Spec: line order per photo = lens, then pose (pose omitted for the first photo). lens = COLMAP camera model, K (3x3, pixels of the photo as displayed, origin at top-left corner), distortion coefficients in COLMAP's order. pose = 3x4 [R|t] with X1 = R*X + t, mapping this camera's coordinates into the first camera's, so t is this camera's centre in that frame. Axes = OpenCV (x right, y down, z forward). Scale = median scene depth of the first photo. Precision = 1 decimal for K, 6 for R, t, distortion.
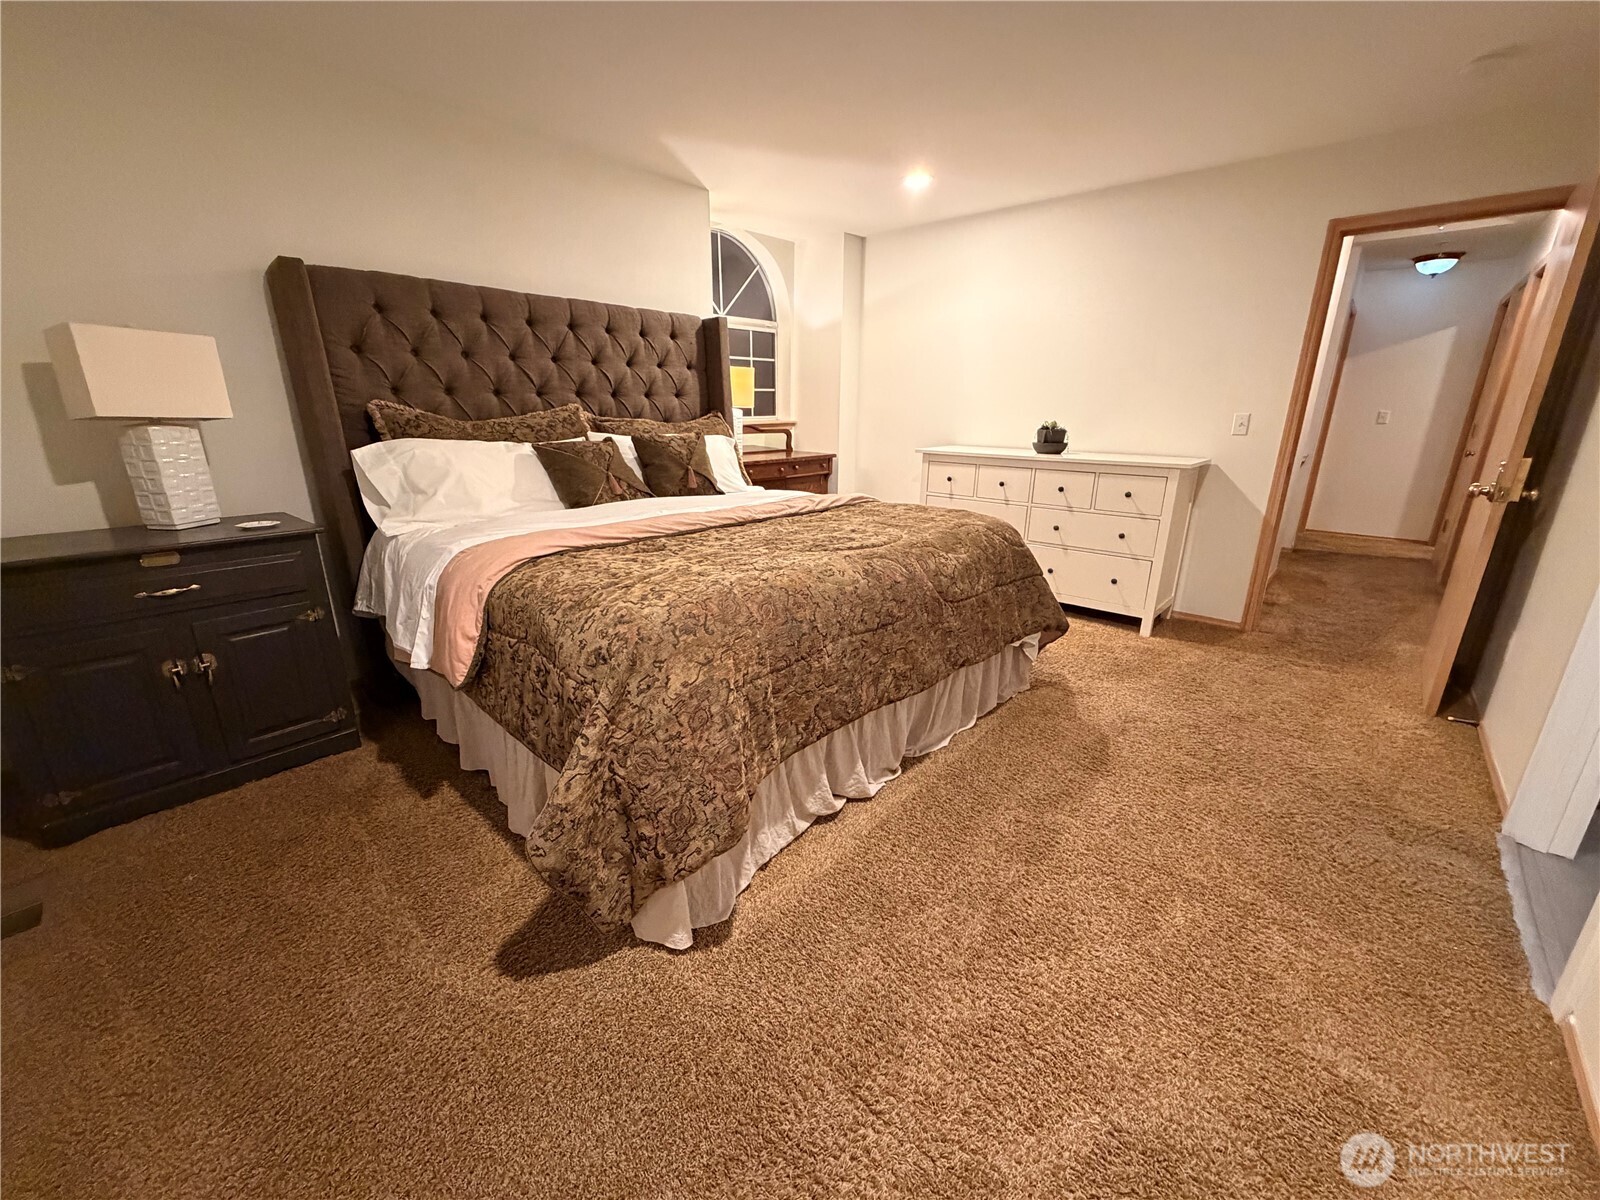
lens RADIAL K [[638.2, 0, 797.9], [0, 638.2, 597.7], [0, 0, 1]] dist [0.001701, -0.000034]
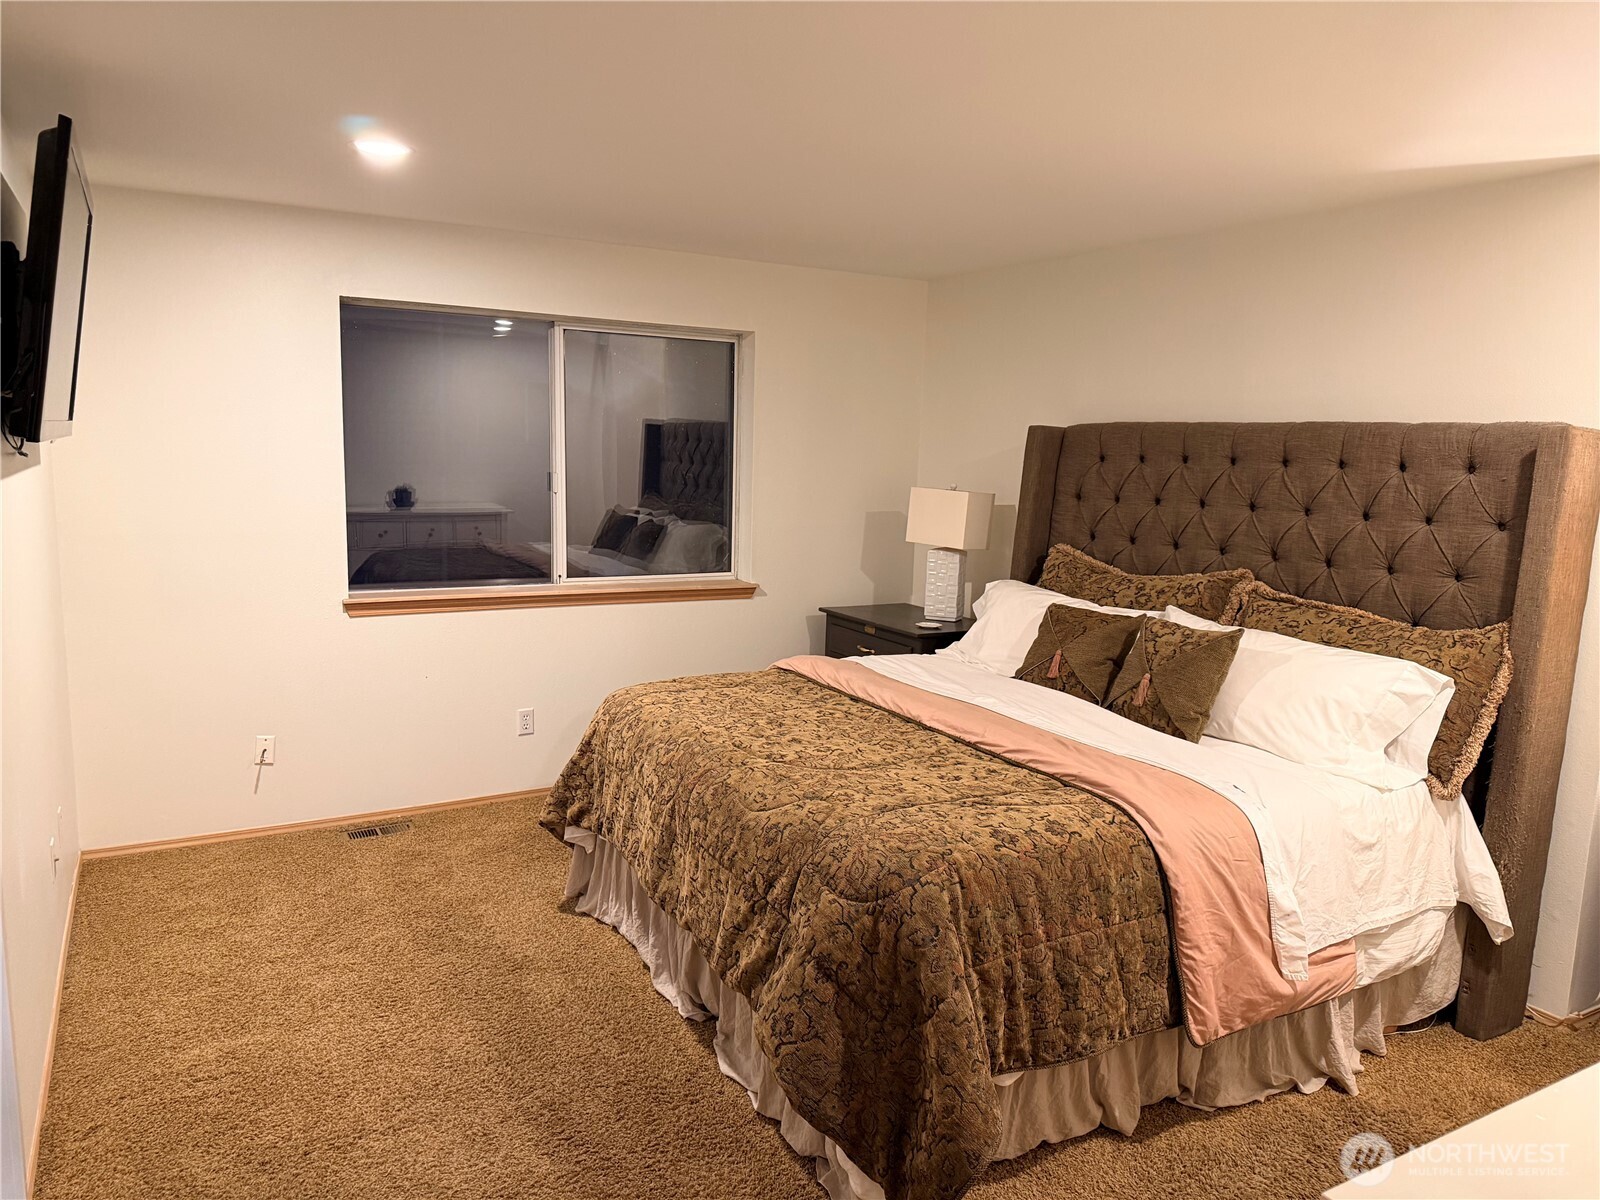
lens RADIAL K [[1128.4, 0, 800.0], [0, 1128.4, 600.0], [0, 0, 1]] dist [0.082293, -0.120569]
pose [[-0.313993, 0.120658, -0.941727, 1.006843], [-0.299784, 0.928548, 0.218924, -0.414803], [0.900854, 0.351055, -0.255387, 0.929910]]
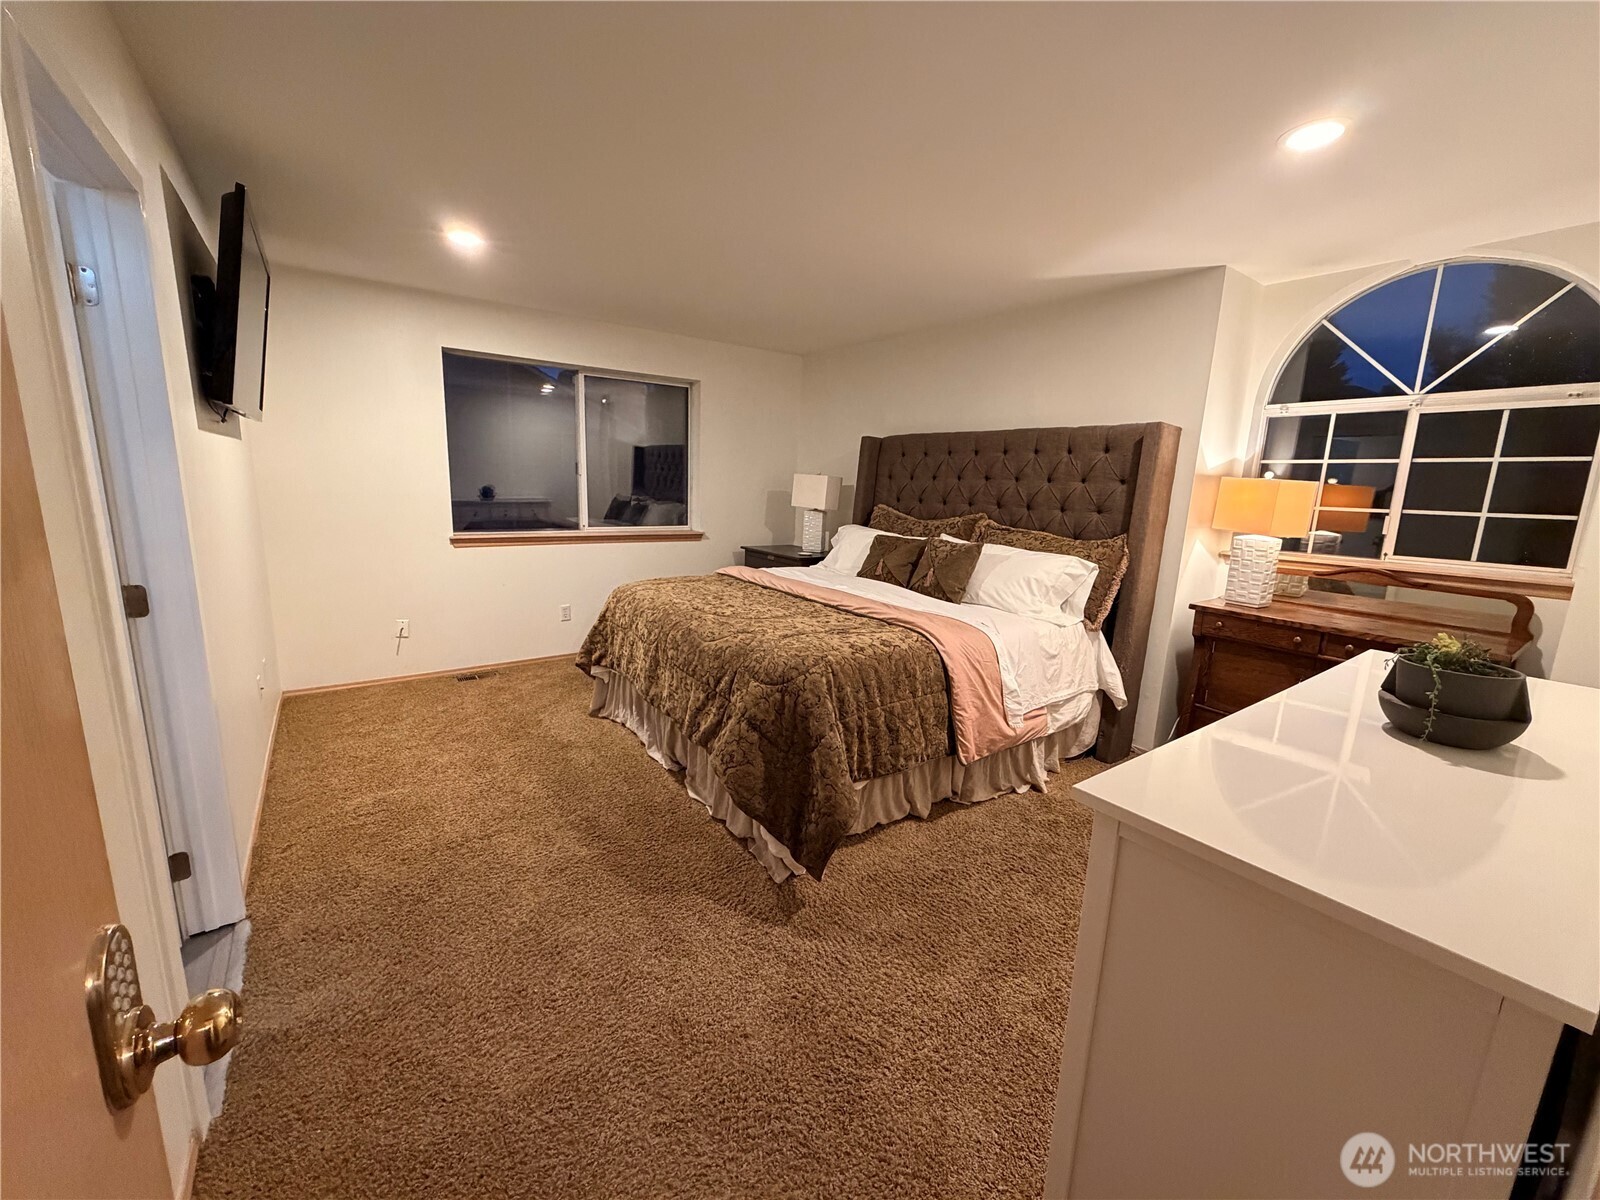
lens RADIAL K [[641.7, 0, 792.8], [0, 641.7, 593.1], [0, 0, 1]] dist [-0.001074, -0.000277]
pose [[-0.213011, 0.162025, -0.963522, 0.974677], [-0.313313, 0.922748, 0.224434, -0.337288], [0.925452, 0.349691, -0.145791, 0.932072]]
